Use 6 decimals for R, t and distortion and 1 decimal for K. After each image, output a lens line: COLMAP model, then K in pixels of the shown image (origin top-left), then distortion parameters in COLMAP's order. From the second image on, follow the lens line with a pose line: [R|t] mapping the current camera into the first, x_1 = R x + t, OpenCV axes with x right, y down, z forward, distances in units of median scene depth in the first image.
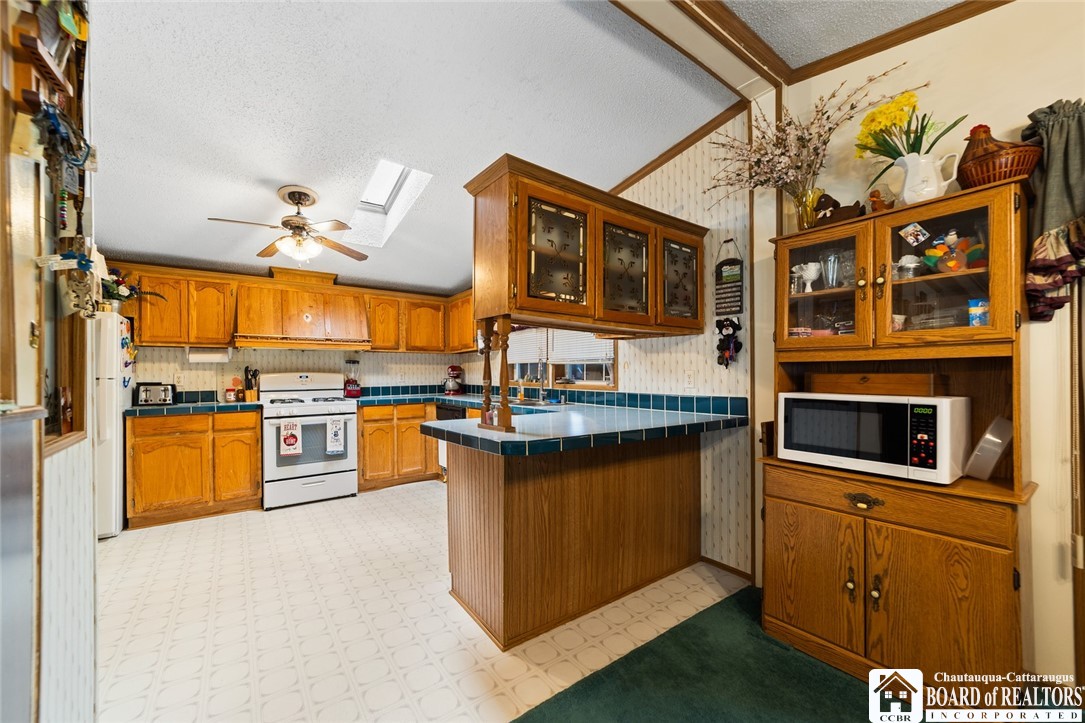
lens RADIAL K [[418.9, 0, 537.7], [0, 418.9, 369.0], [0, 0, 1]] dist [-0.014178, 0.006866]
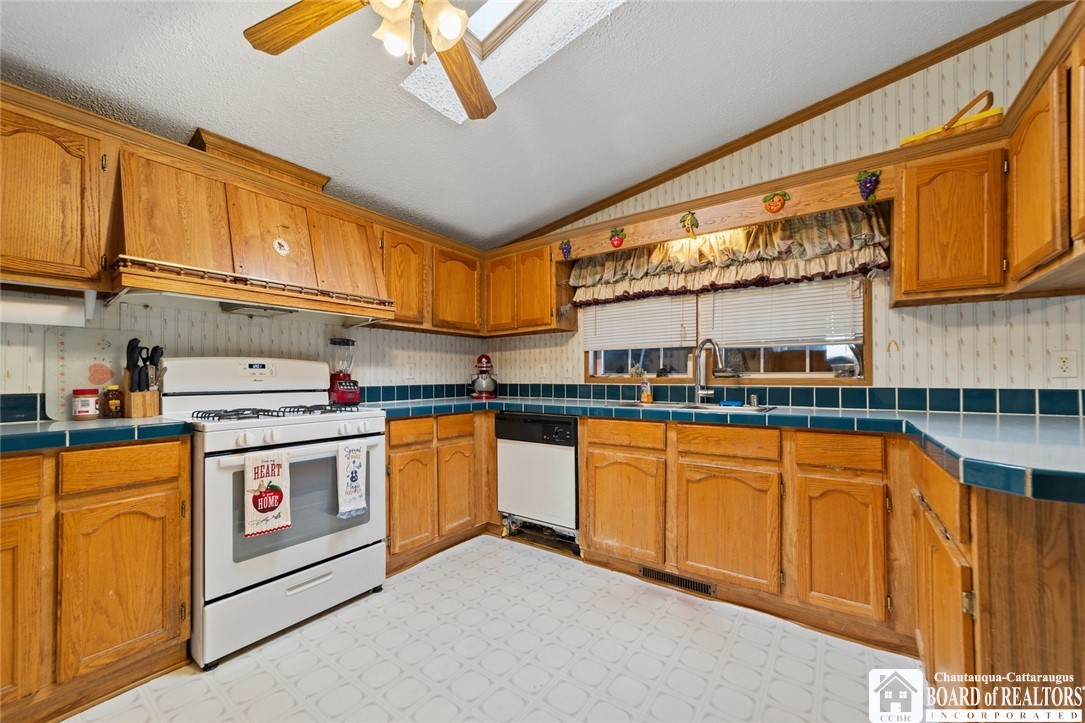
lens RADIAL K [[418.9, 0, 540.7], [0, 418.9, 369.0], [0, 0, 1]] dist [-0.014178, 0.006866]
pose [[0.951812, 0.008853, 0.306553, -0.644252], [-0.004464, 0.999877, -0.015016, 0.048079], [-0.306649, 0.012924, 0.951735, 0.677919]]
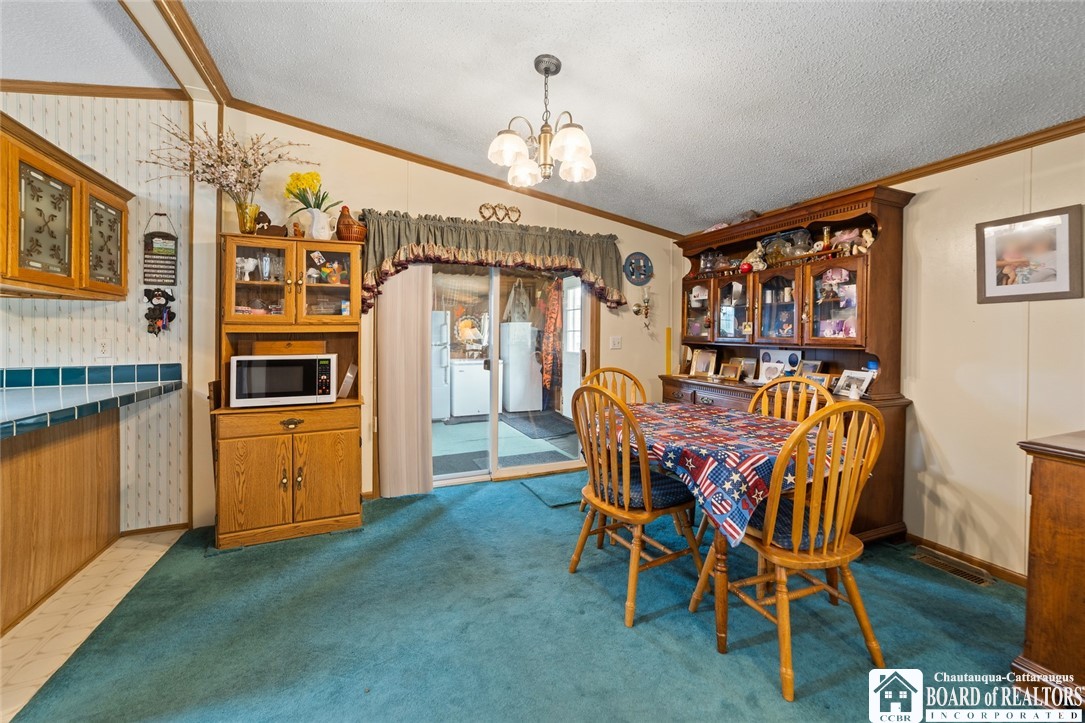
lens RADIAL K [[418.9, 0, 524.6], [0, 418.9, 329.5], [0, 0, 1]] dist [-0.014178, 0.006866]
pose [[0.250927, 0.013892, 0.967906, -0.313534], [-0.006411, 0.999899, -0.012689, -0.011959], [-0.967985, -0.003021, 0.250991, -0.141167]]
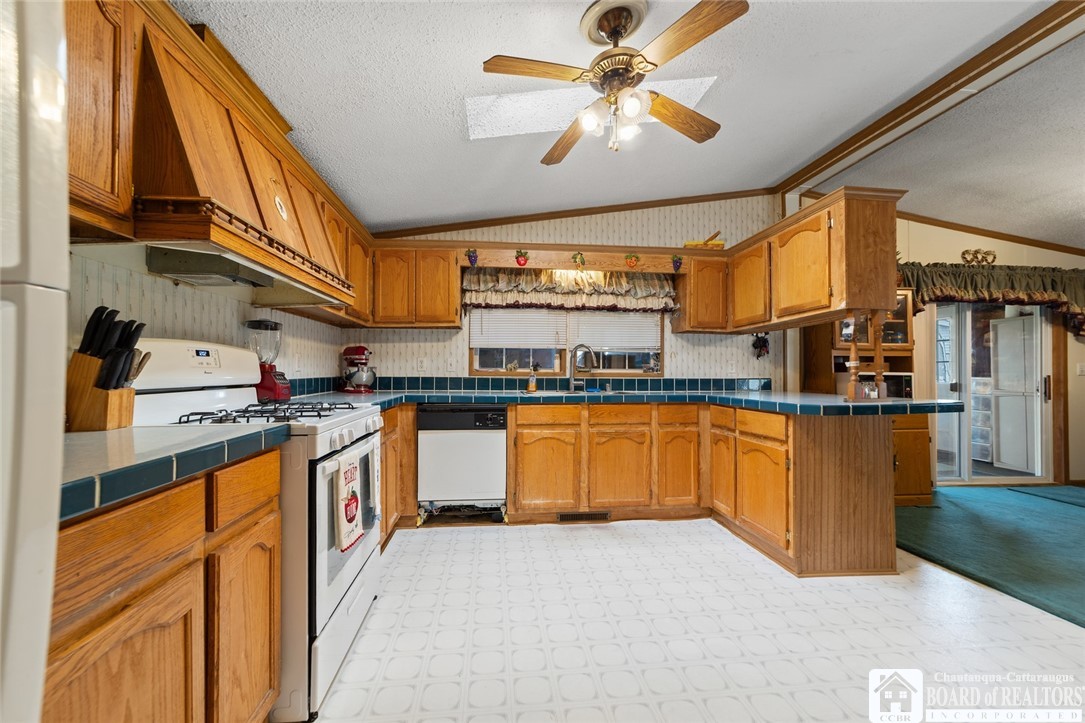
lens RADIAL K [[418.9, 0, 534.3], [0, 418.9, 360.1], [0, 0, 1]] dist [-0.014178, 0.006866]
pose [[0.507259, 0.030529, 0.861253, -1.224492], [-0.013658, 0.999532, -0.027386, 0.052474], [-0.861685, 0.002128, 0.507438, 0.921281]]
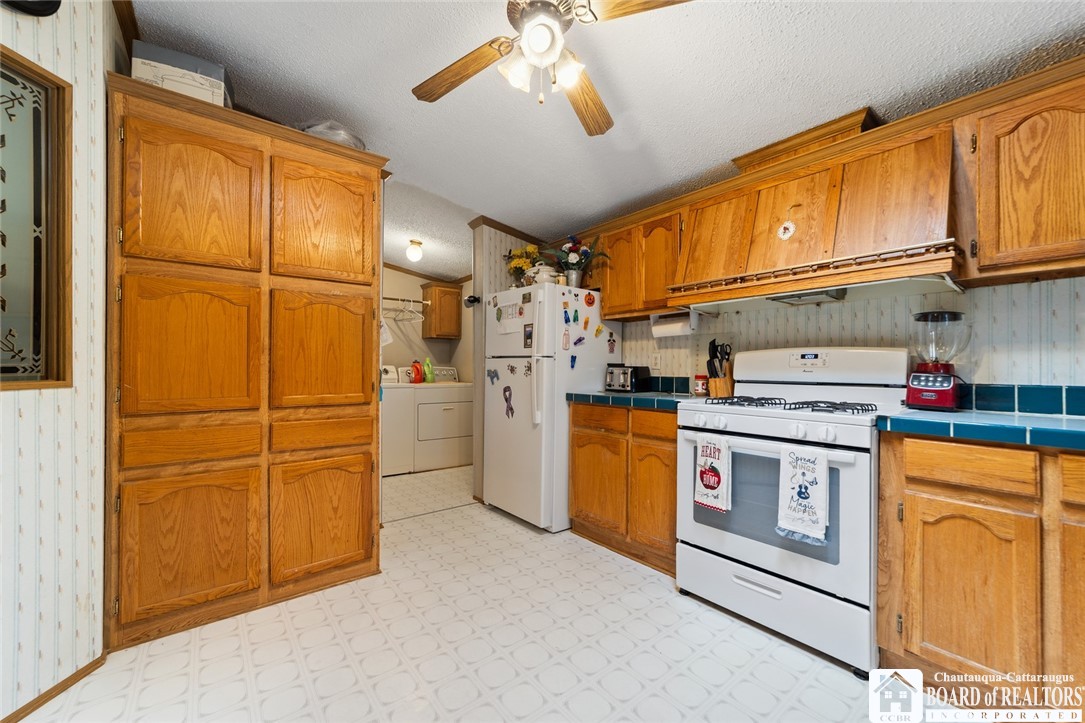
lens RADIAL K [[418.9, 0, 540.5], [0, 418.9, 363.9], [0, 0, 1]] dist [-0.014178, 0.006866]
pose [[0.048066, -0.003875, -0.998837, -0.140982], [0.000066, 0.999992, -0.003877, 0.050026], [0.998844, 0.000121, 0.048066, 1.103512]]
